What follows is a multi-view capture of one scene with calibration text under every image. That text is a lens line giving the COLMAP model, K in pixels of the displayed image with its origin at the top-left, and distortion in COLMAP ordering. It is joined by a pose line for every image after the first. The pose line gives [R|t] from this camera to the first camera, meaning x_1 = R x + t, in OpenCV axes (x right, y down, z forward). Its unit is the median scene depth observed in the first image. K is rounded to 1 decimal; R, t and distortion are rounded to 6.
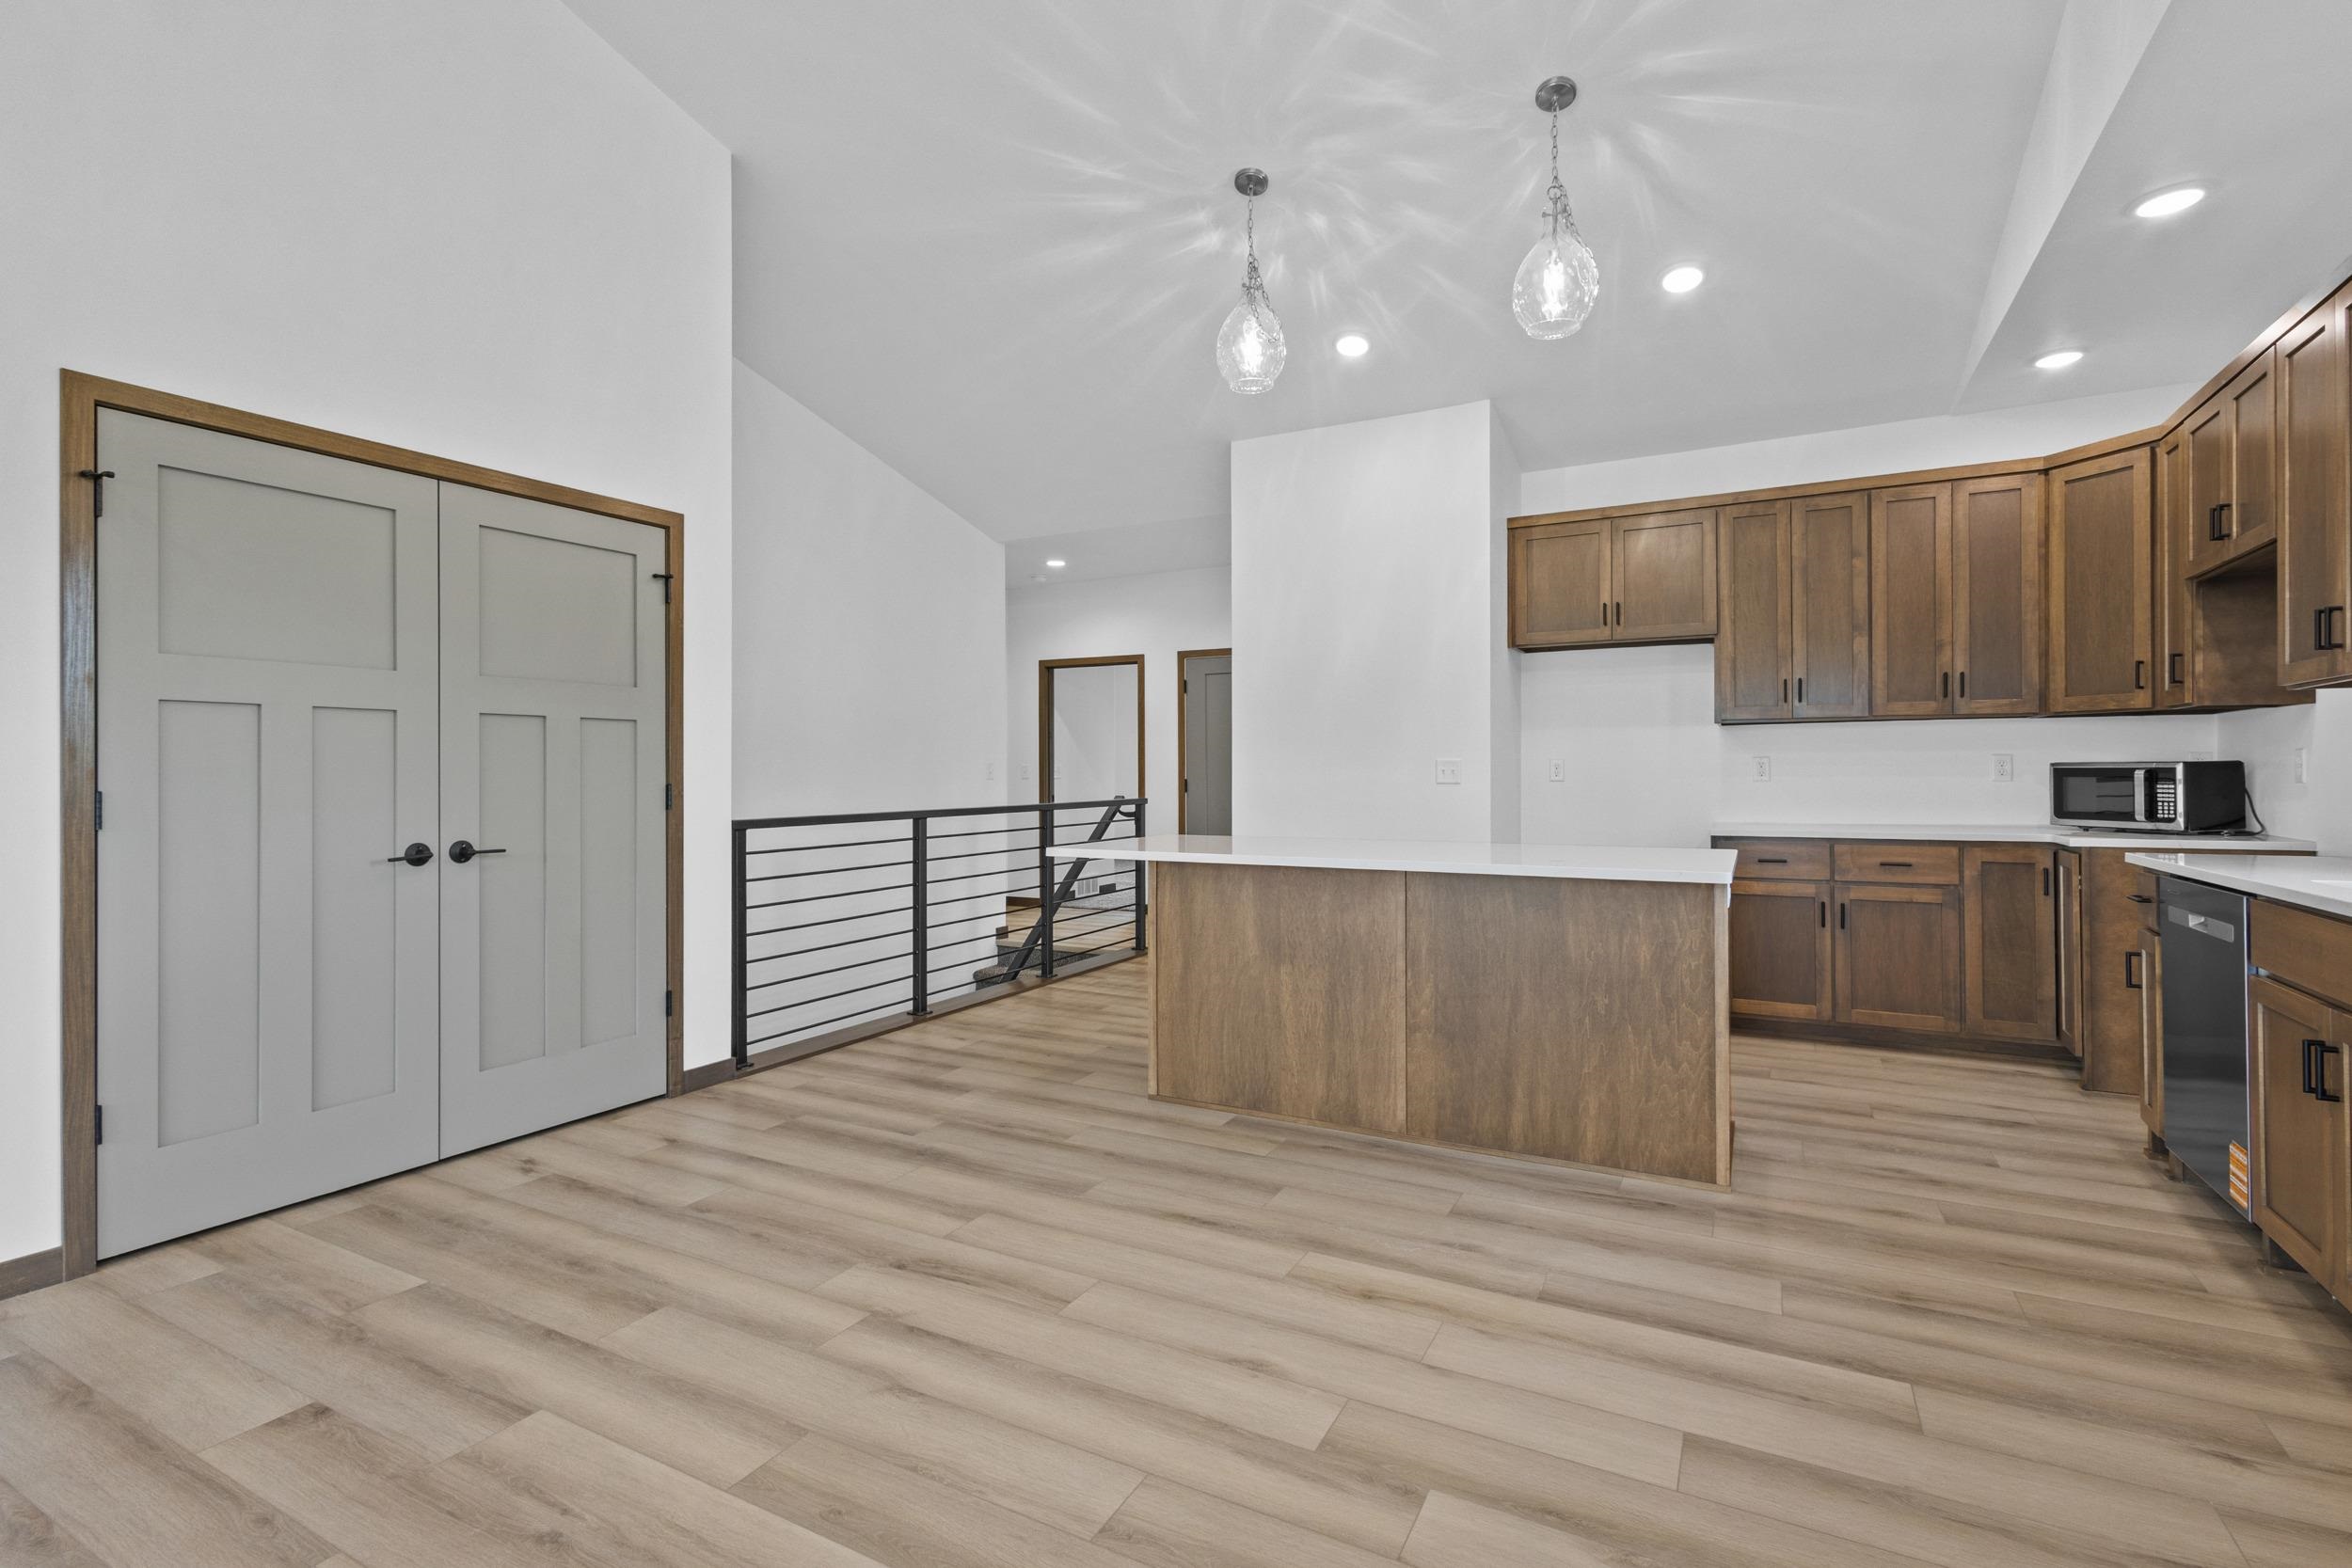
lens RADIAL K [[1074.6, 0, 1149.3], [0, 1074.6, 776.5], [0, 0, 1]] dist [0.009869, -0.004669]
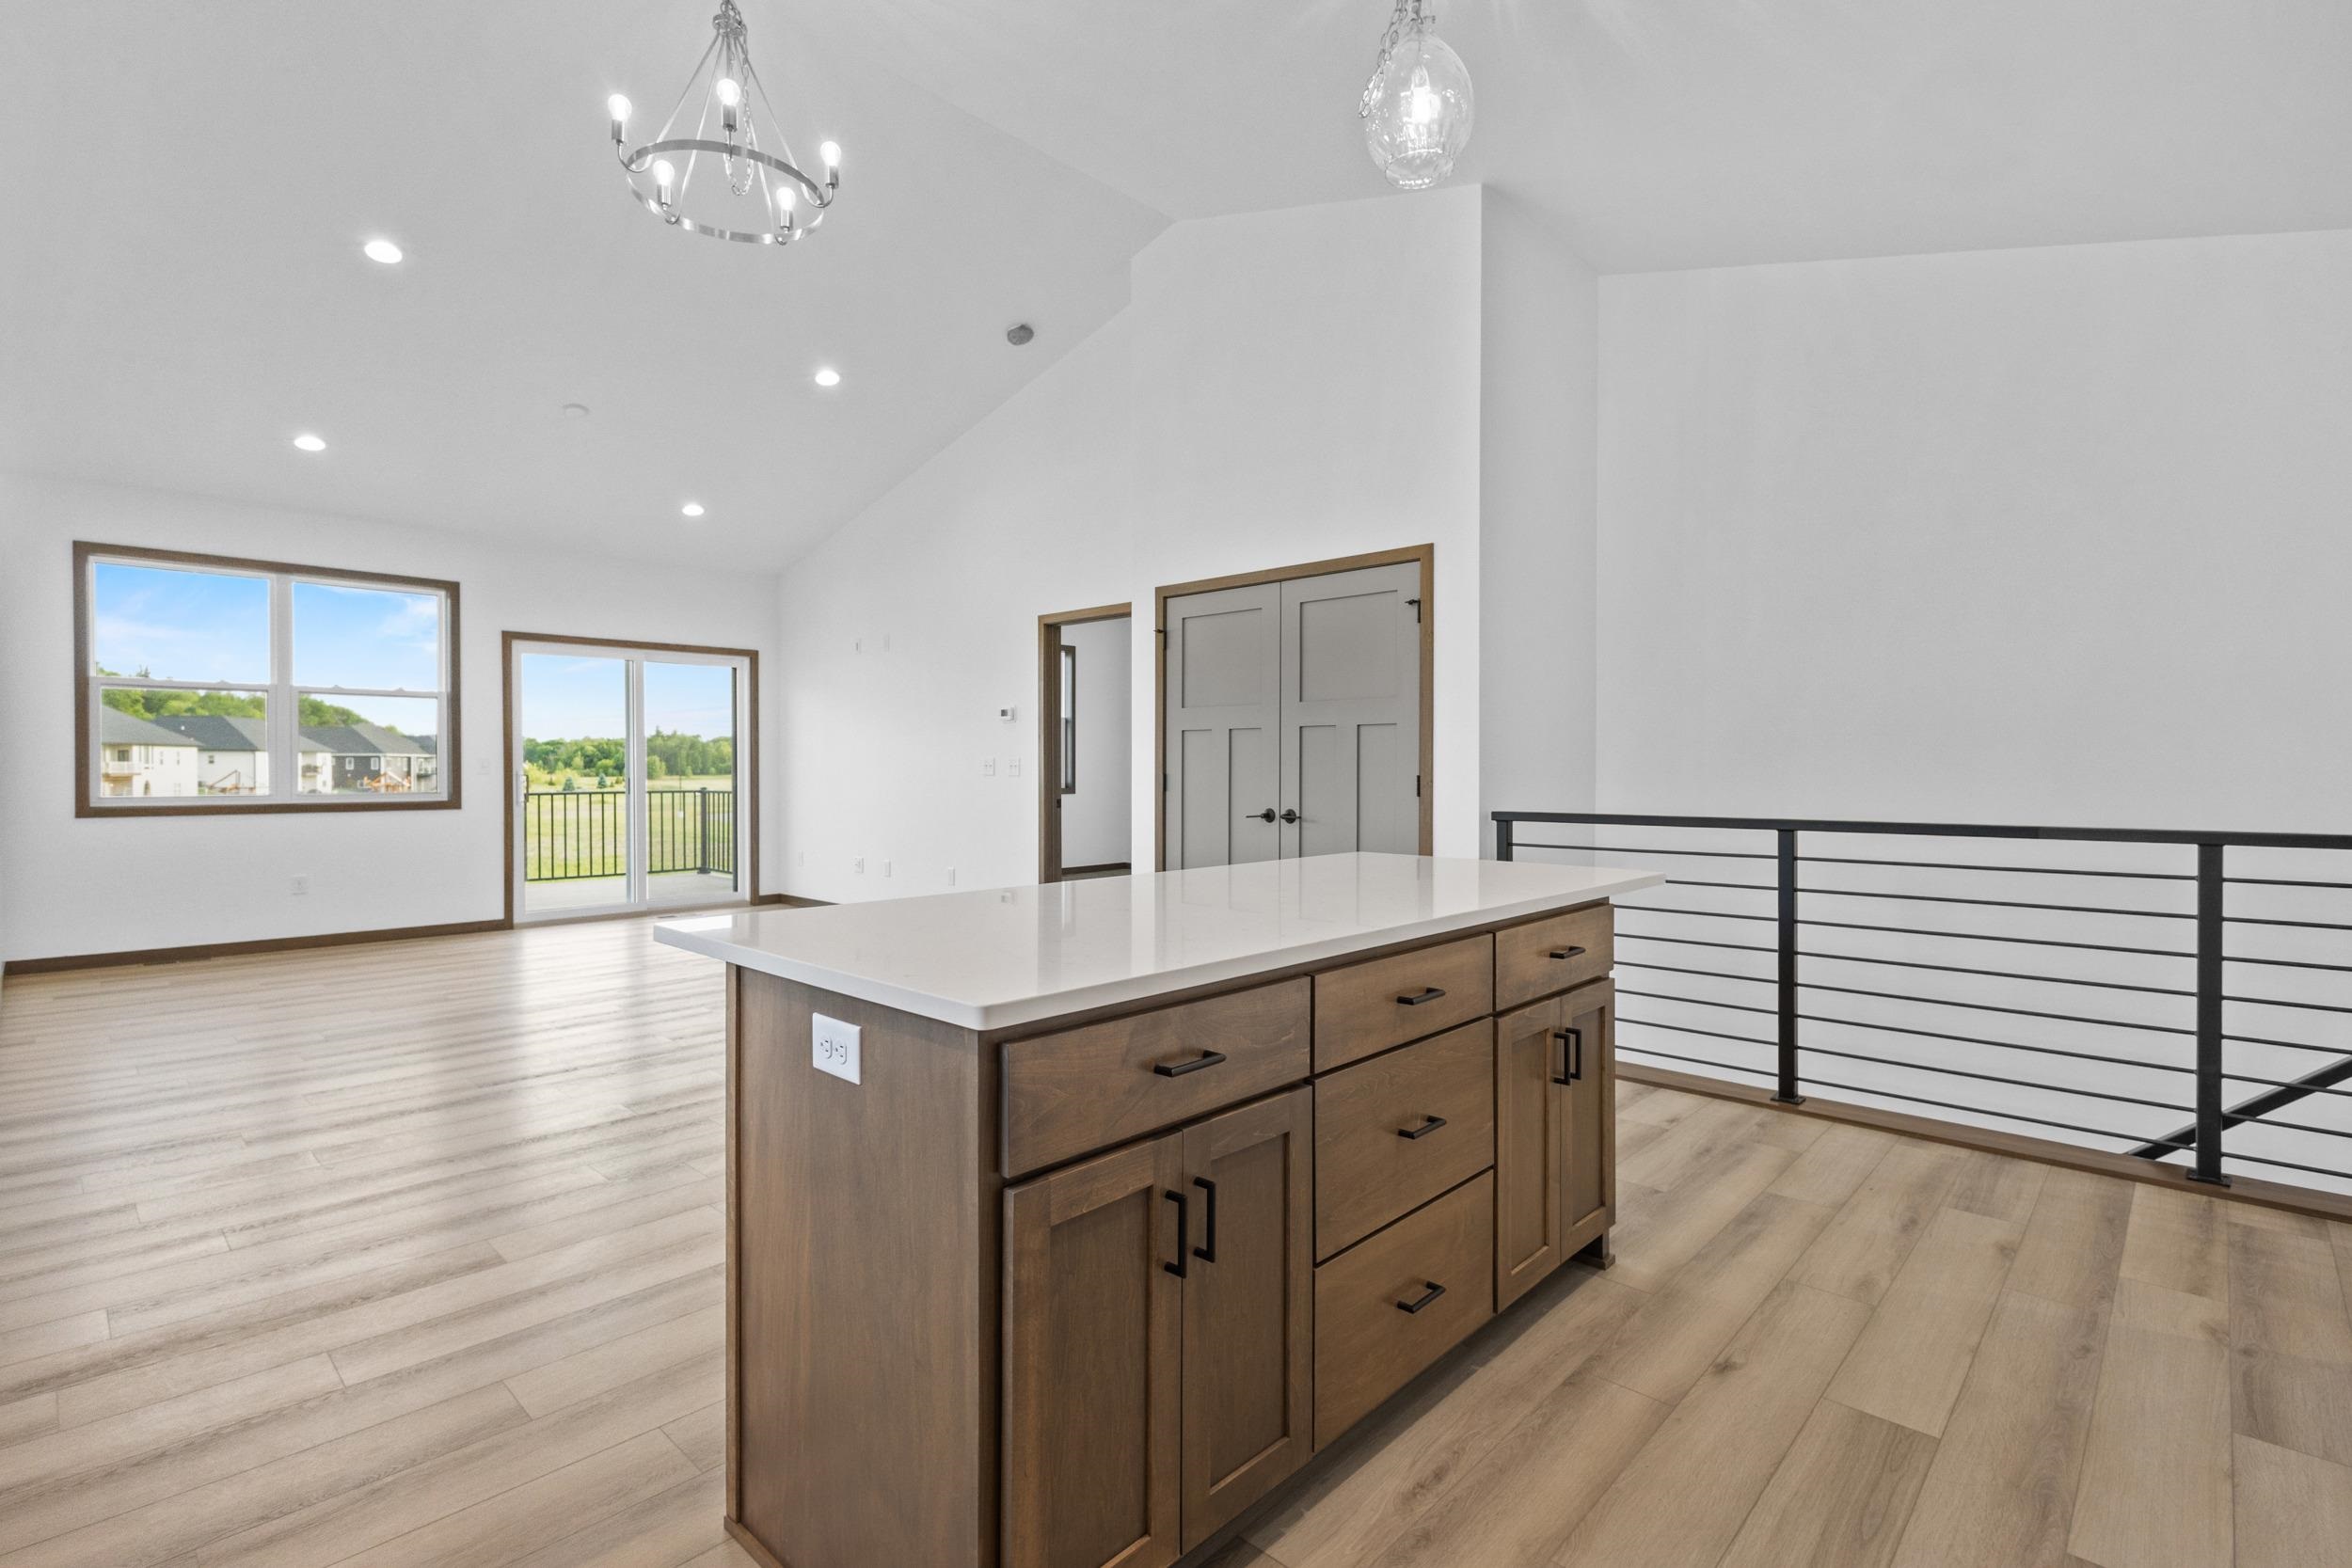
lens RADIAL K [[1074.6, 0, 1168.1], [0, 1074.6, 781.7], [0, 0, 1]] dist [0.009869, -0.004669]
pose [[-0.244943, 0.028326, -0.969124, 0.937297], [0.006023, 0.999598, 0.027695, -0.025250], [0.969519, 0.000947, -0.245015, 1.239657]]
